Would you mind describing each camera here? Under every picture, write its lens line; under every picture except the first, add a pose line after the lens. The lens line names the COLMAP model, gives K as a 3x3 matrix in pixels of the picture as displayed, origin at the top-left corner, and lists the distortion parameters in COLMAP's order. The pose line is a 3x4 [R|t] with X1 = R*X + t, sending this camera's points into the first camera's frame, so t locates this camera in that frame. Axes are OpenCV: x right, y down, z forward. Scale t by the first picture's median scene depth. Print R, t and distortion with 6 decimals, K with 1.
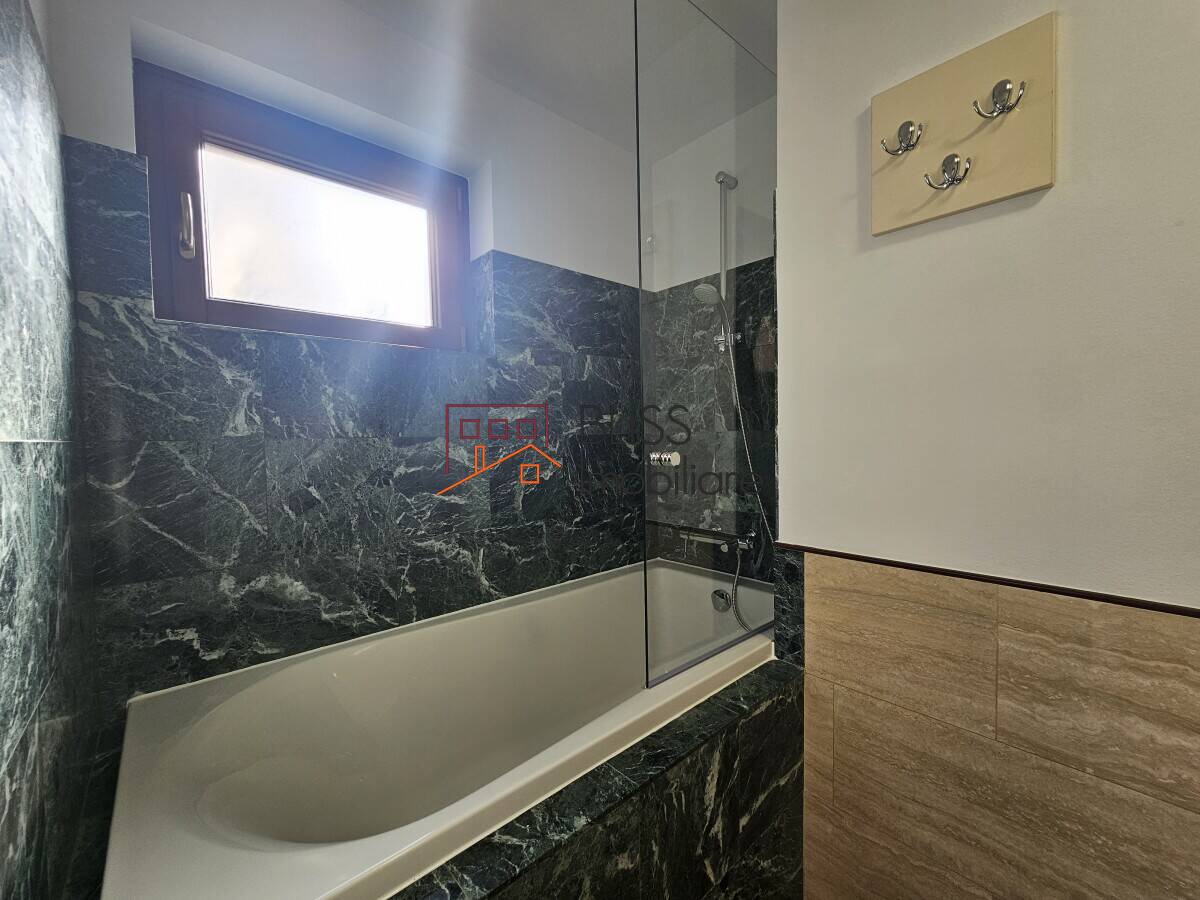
lens RADIAL K [[491.1, 0, 600.3], [0, 491.1, 453.5], [0, 0, 1]] dist [-0.001160, 0.000315]
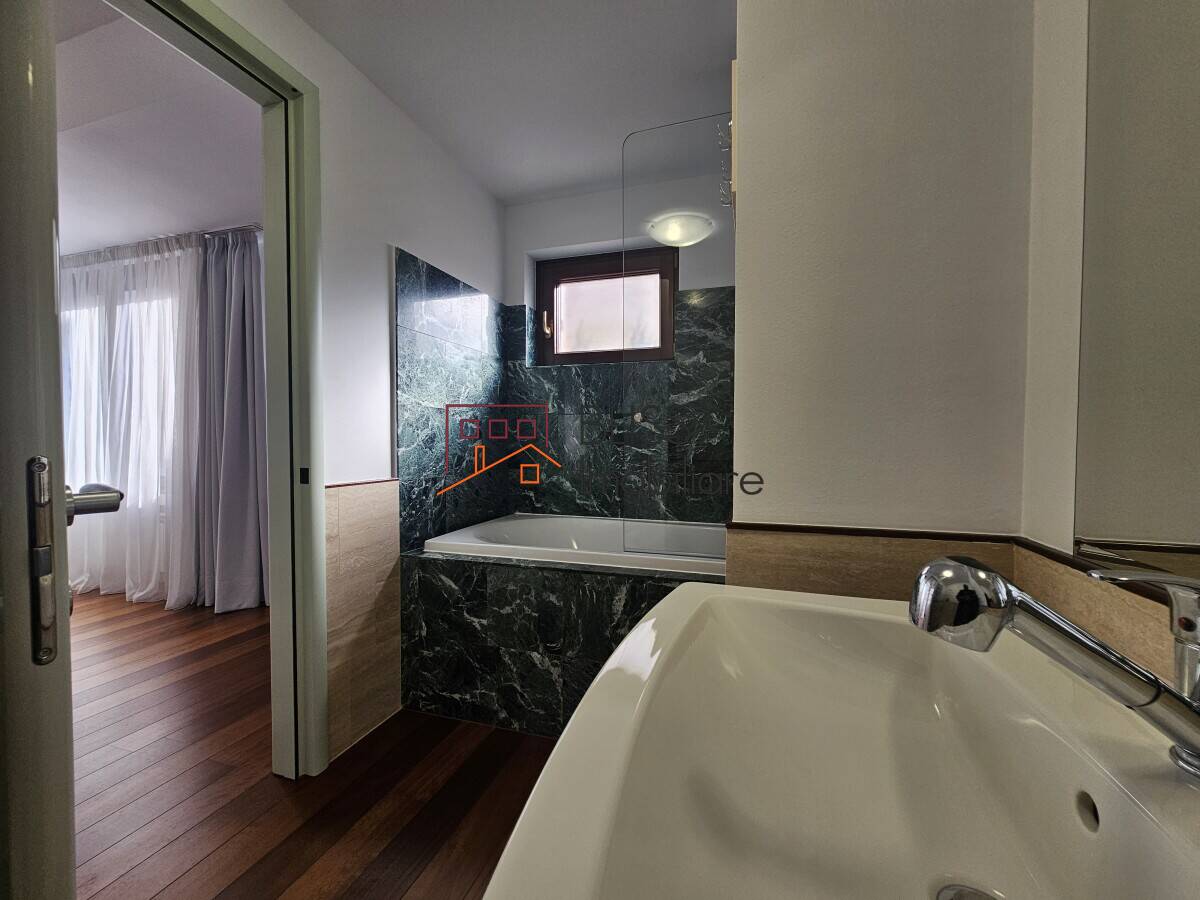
lens RADIAL K [[491.1, 0, 601.7], [0, 491.1, 458.2], [0, 0, 1]] dist [-0.001160, 0.000315]
pose [[0.506235, 0.048835, -0.861012, 1.383863], [-0.044902, 0.998534, 0.030234, 0.095372], [0.861226, 0.023355, 0.507686, 0.047318]]
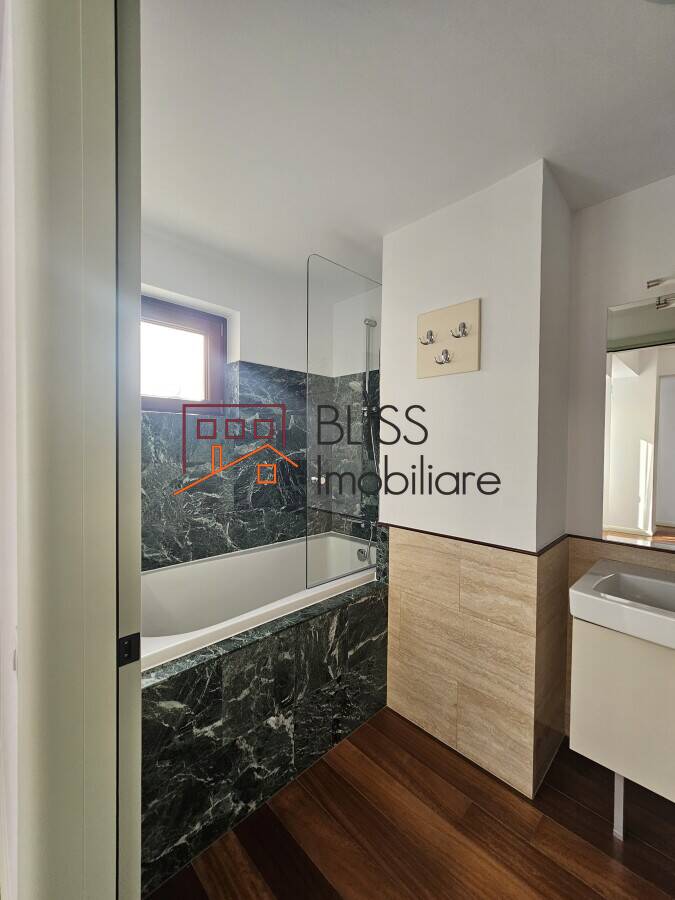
lens RADIAL K [[368.3, 0, 333.0], [0, 368.3, 452.1], [0, 0, 1]] dist [-0.001160, 0.000315]
pose [[0.998767, 0.027299, 0.041468, 0.115838], [-0.026589, 0.999492, -0.017593, -0.076642], [-0.041927, 0.016469, 0.998985, -0.538289]]
